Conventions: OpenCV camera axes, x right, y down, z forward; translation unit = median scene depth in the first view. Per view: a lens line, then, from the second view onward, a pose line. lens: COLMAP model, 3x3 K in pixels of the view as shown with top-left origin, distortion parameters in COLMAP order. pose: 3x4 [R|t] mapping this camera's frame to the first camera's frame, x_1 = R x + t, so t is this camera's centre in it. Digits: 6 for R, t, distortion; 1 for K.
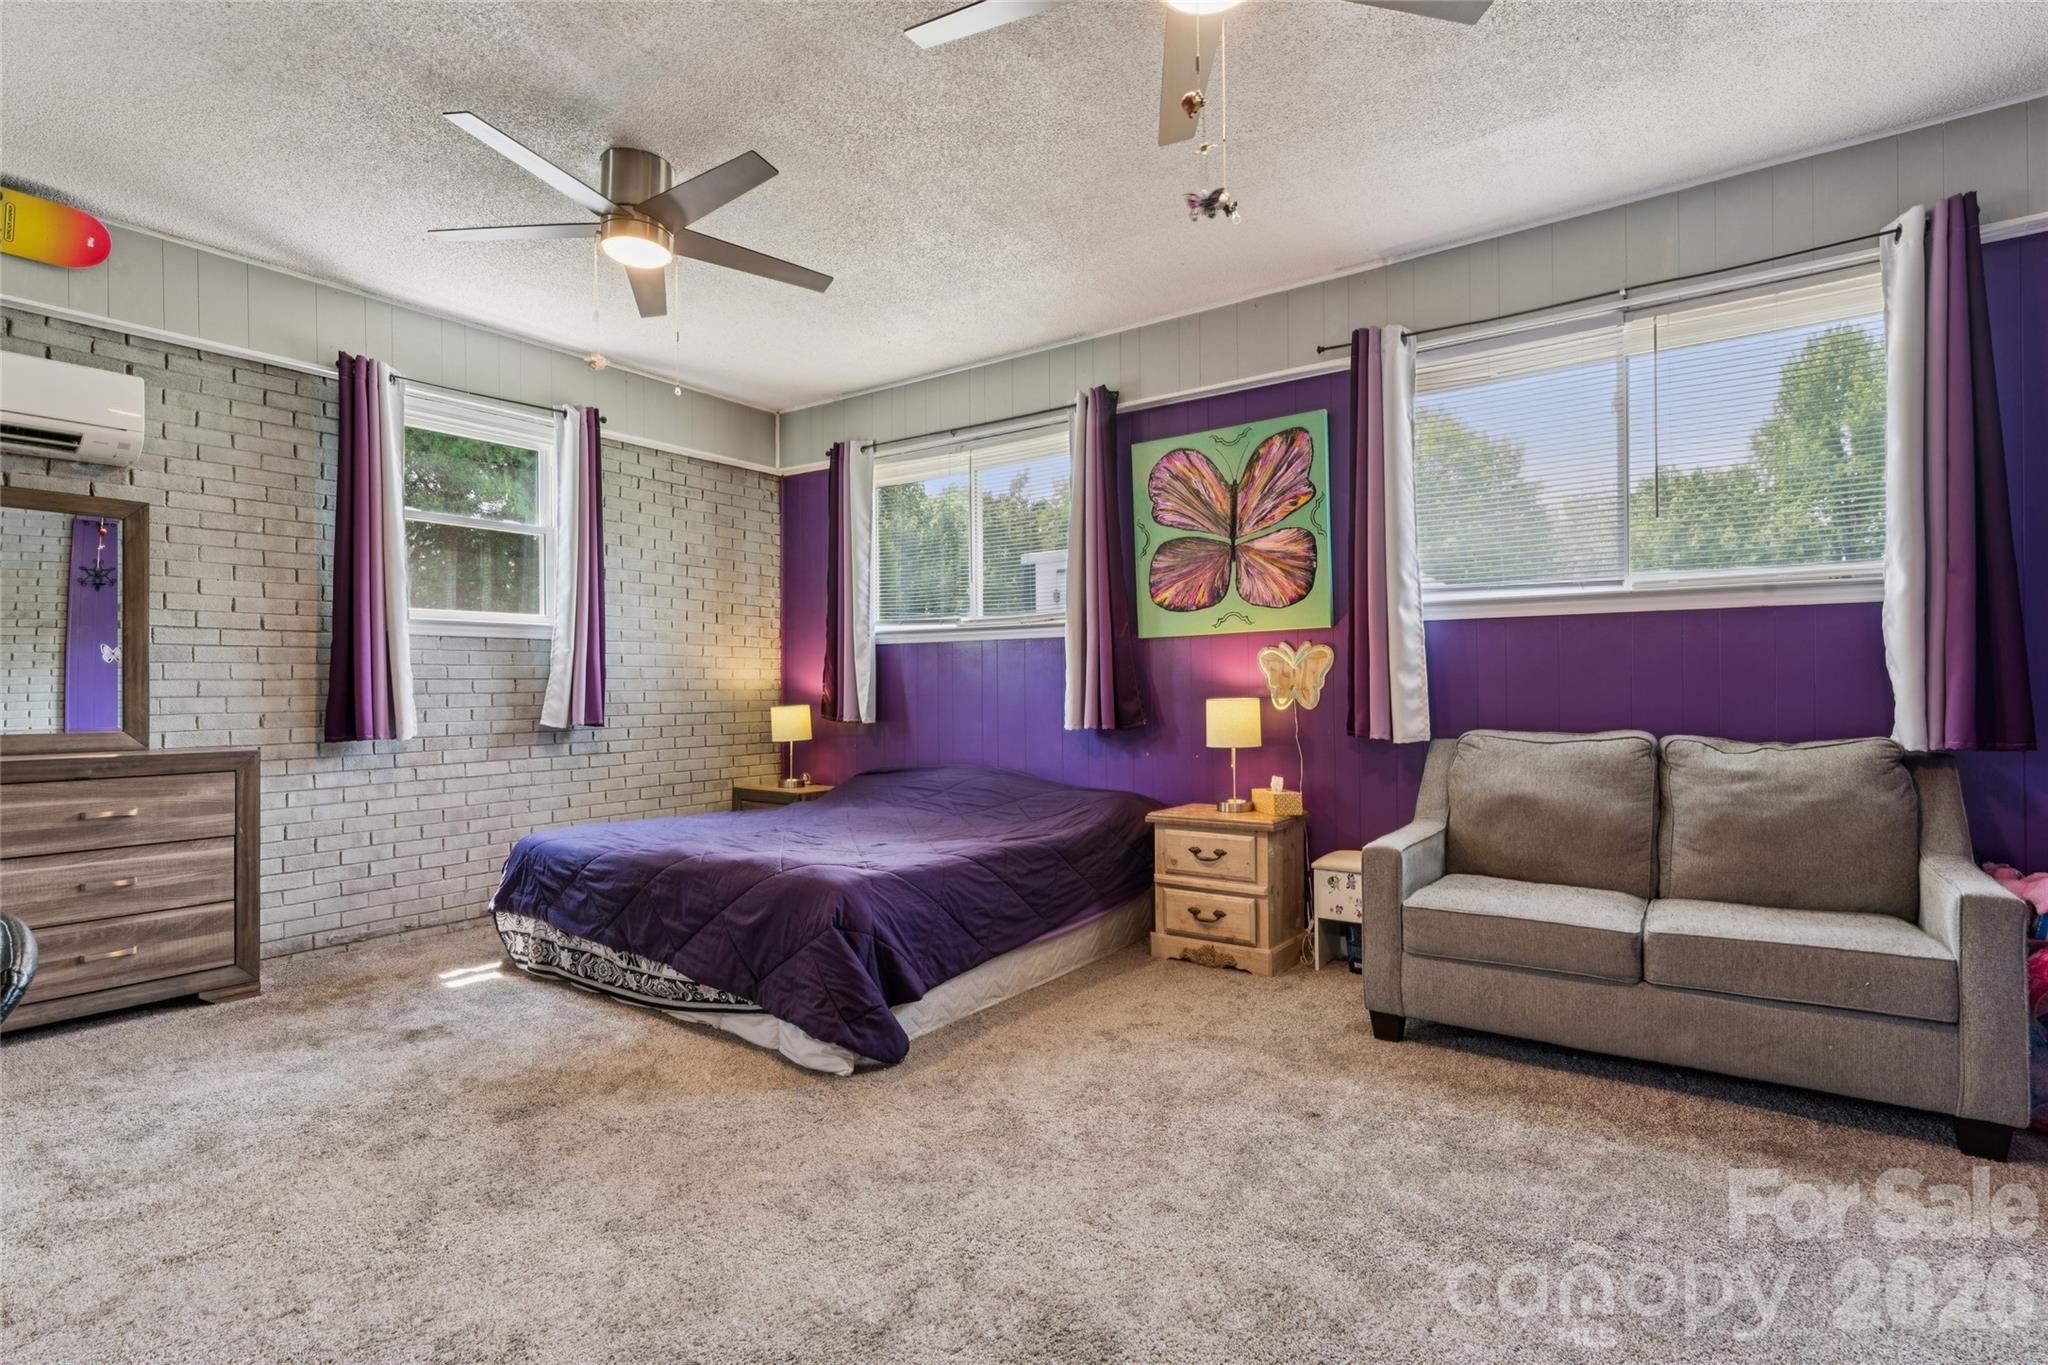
lens RADIAL K [[963.4, 0, 1027.8], [0, 963.4, 691.1], [0, 0, 1]] dist [-0.000071, 0.000273]
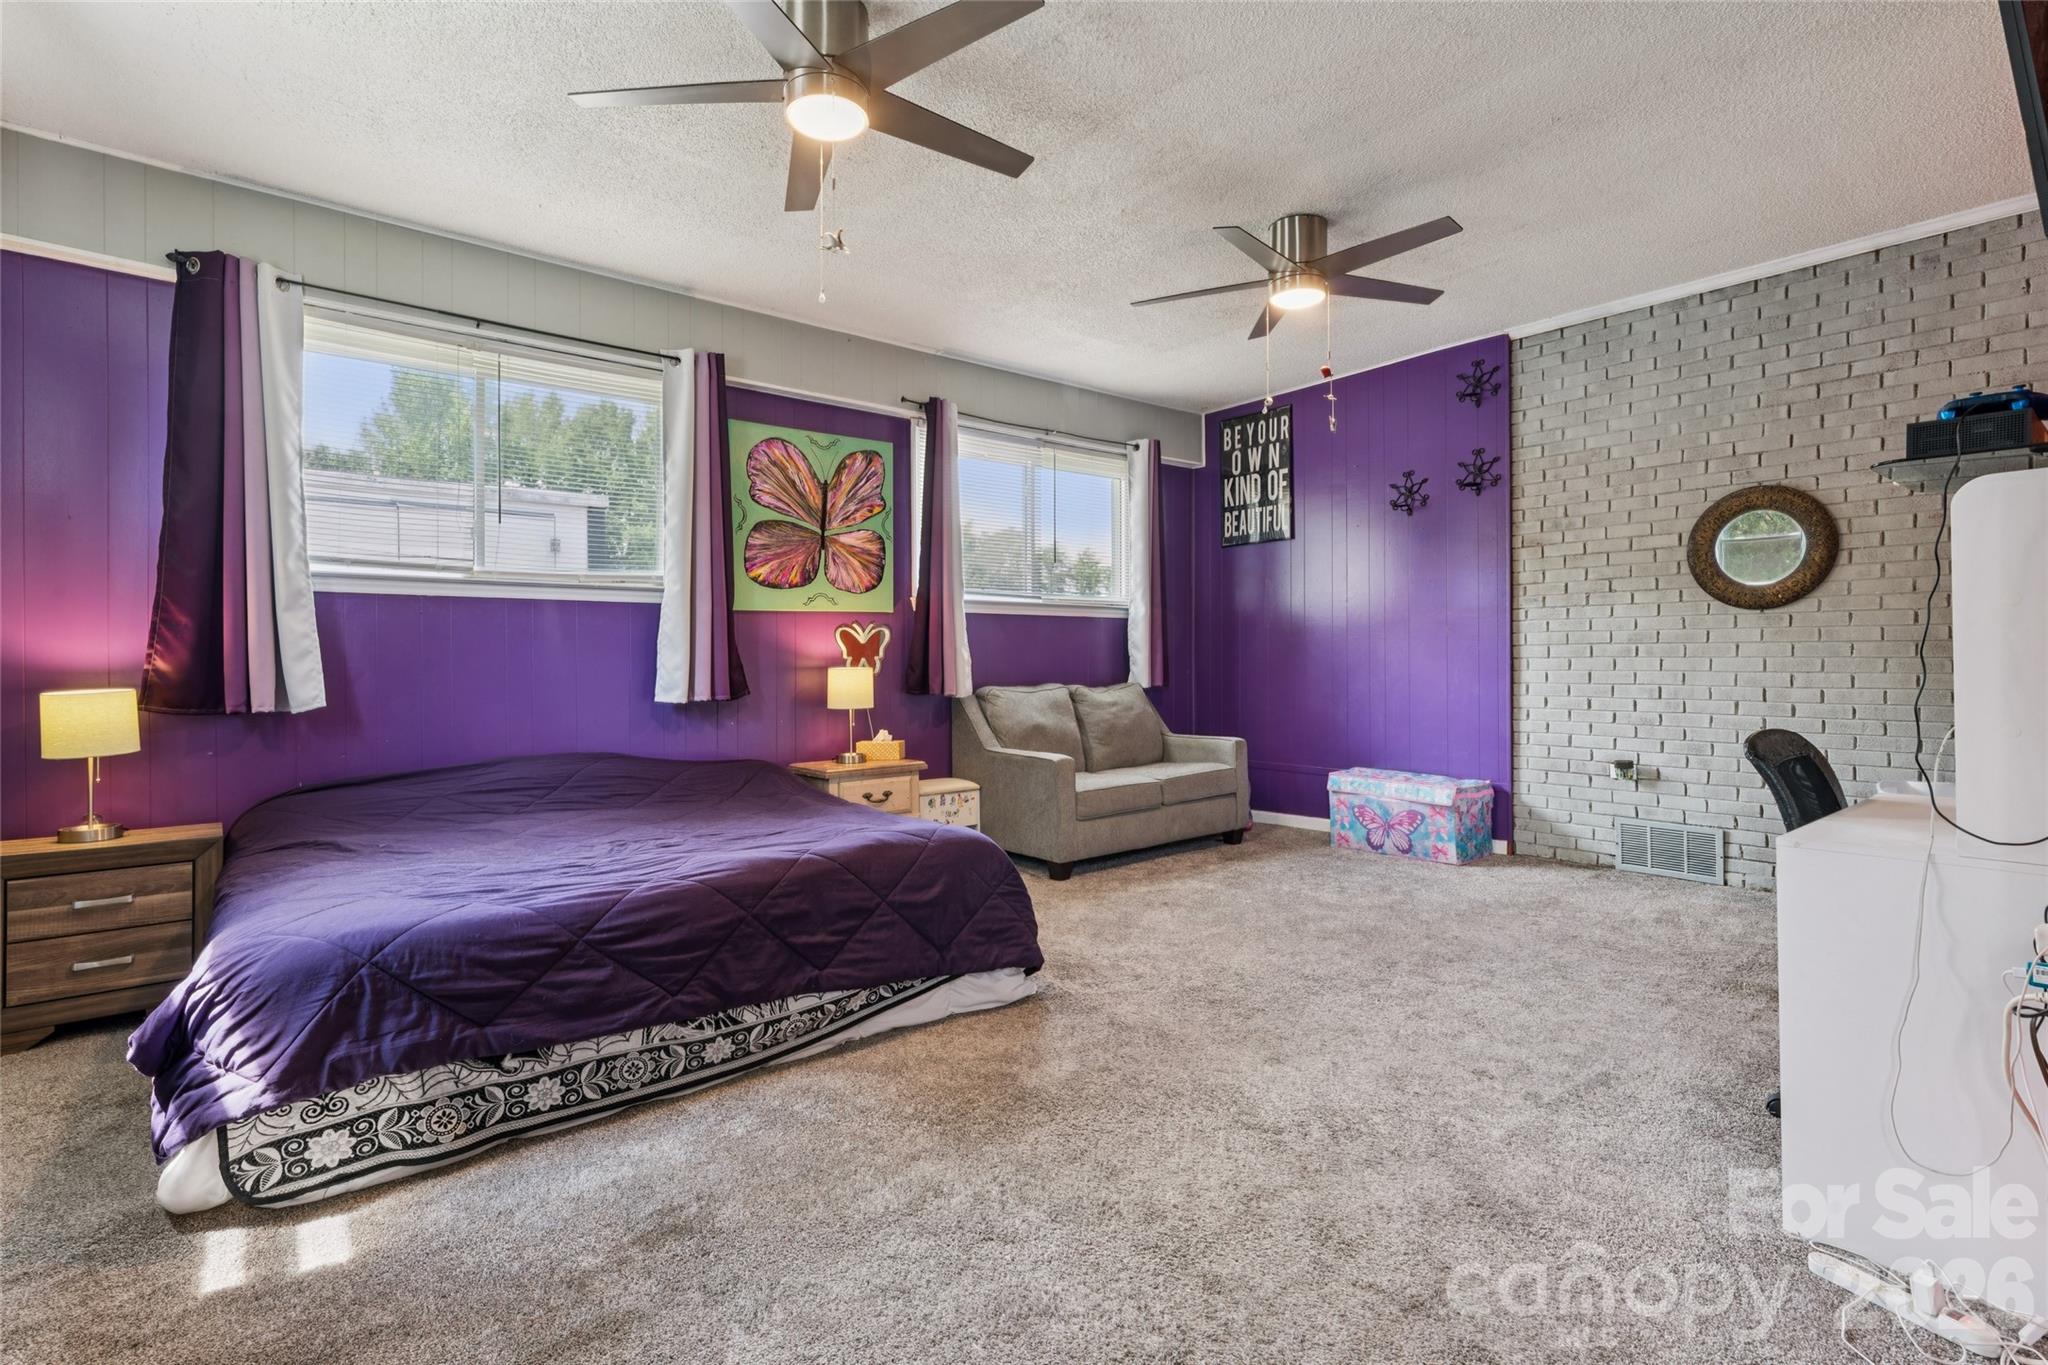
lens RADIAL K [[963.4, 0, 1029.4], [0, 963.4, 668.8], [0, 0, 1]] dist [-0.000071, 0.000273]
pose [[0.257491, -0.001779, 0.966279, -0.935815], [0.011060, 0.999938, -0.001106, 0.014007], [-0.966217, 0.010972, 0.257495, 0.516833]]
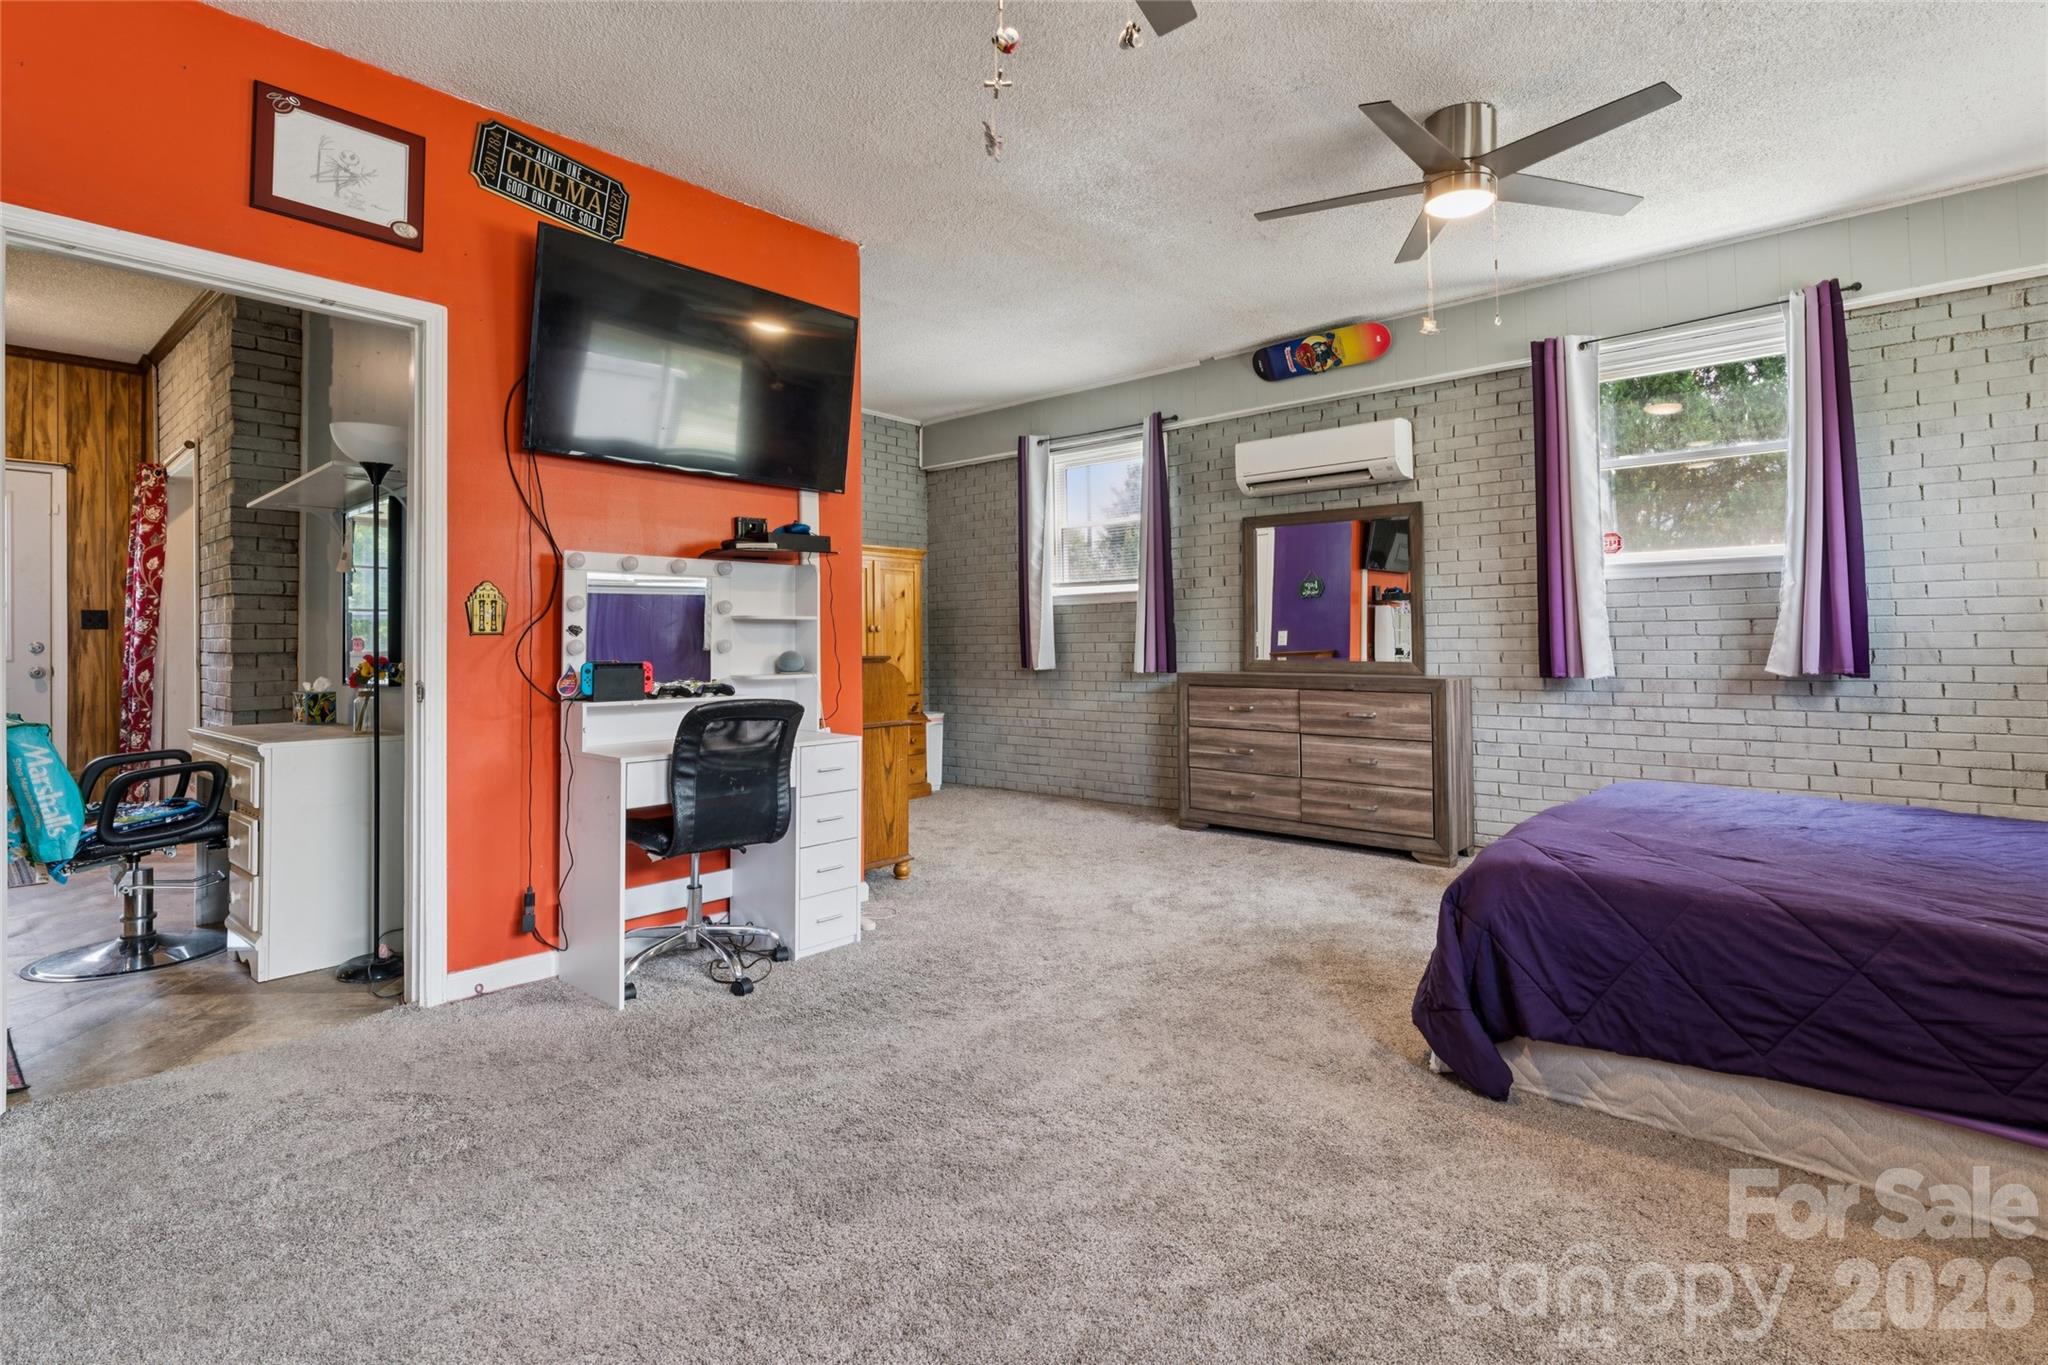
lens RADIAL K [[963.4, 0, 1003.4], [0, 963.4, 618.8], [0, 0, 1]] dist [-0.000071, 0.000273]
pose [[-0.106359, -0.016877, -0.994185, 0.534456], [0.003679, 0.999842, -0.017366, 0.000239], [0.994321, -0.005505, -0.106280, 0.513046]]
